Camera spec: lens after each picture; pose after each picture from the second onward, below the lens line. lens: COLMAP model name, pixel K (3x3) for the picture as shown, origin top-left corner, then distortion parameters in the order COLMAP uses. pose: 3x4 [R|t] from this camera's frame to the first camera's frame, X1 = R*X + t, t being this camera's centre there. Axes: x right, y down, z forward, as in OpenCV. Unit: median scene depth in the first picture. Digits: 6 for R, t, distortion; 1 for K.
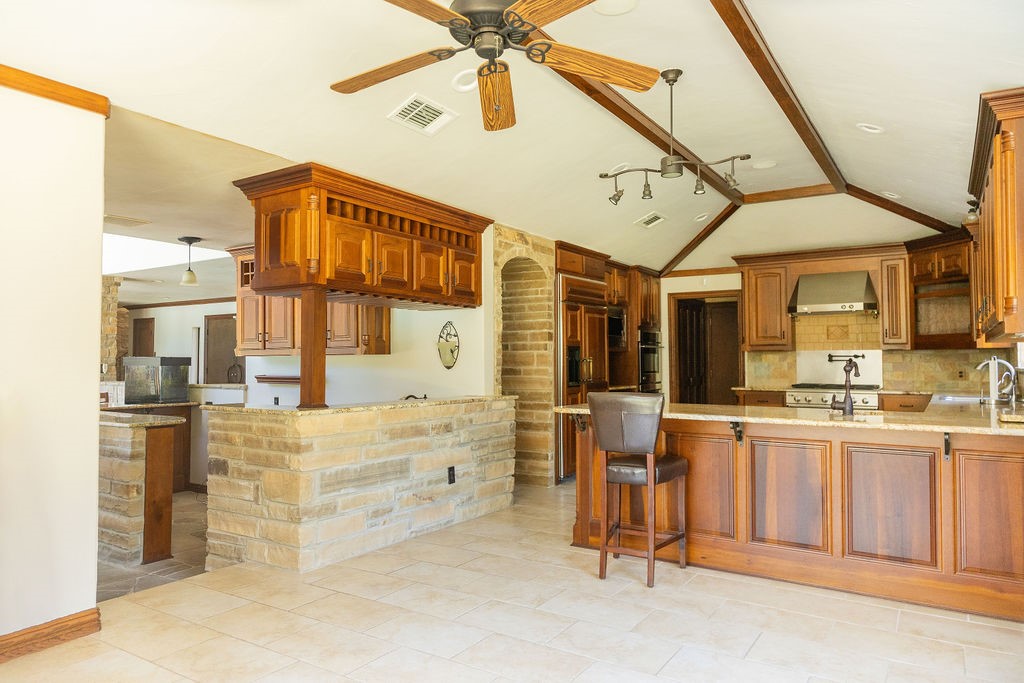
lens RADIAL K [[682.6, 0, 514.5], [0, 682.6, 340.4], [0, 0, 1]] dist [-0.001489, 0.000162]
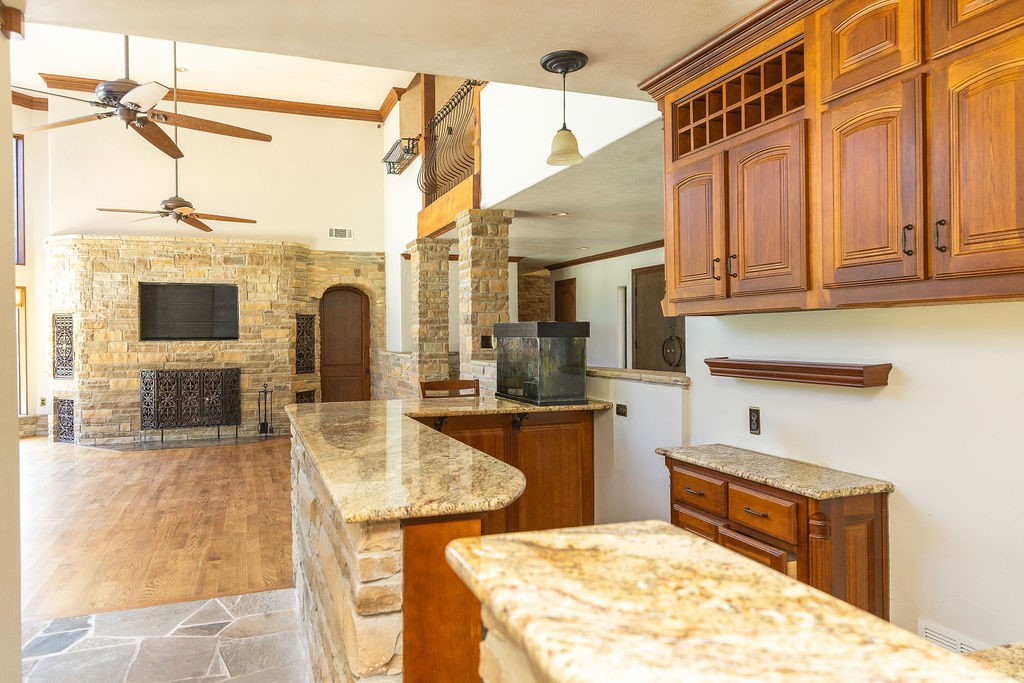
lens RADIAL K [[682.6, 0, 514.5], [0, 682.6, 340.4], [0, 0, 1]] dist [-0.001489, 0.000162]
pose [[0.811842, 0.000764, -0.583877, -0.219688], [0.022422, 0.999221, 0.032485, 0.021610], [0.583447, -0.039464, 0.811192, 0.562011]]
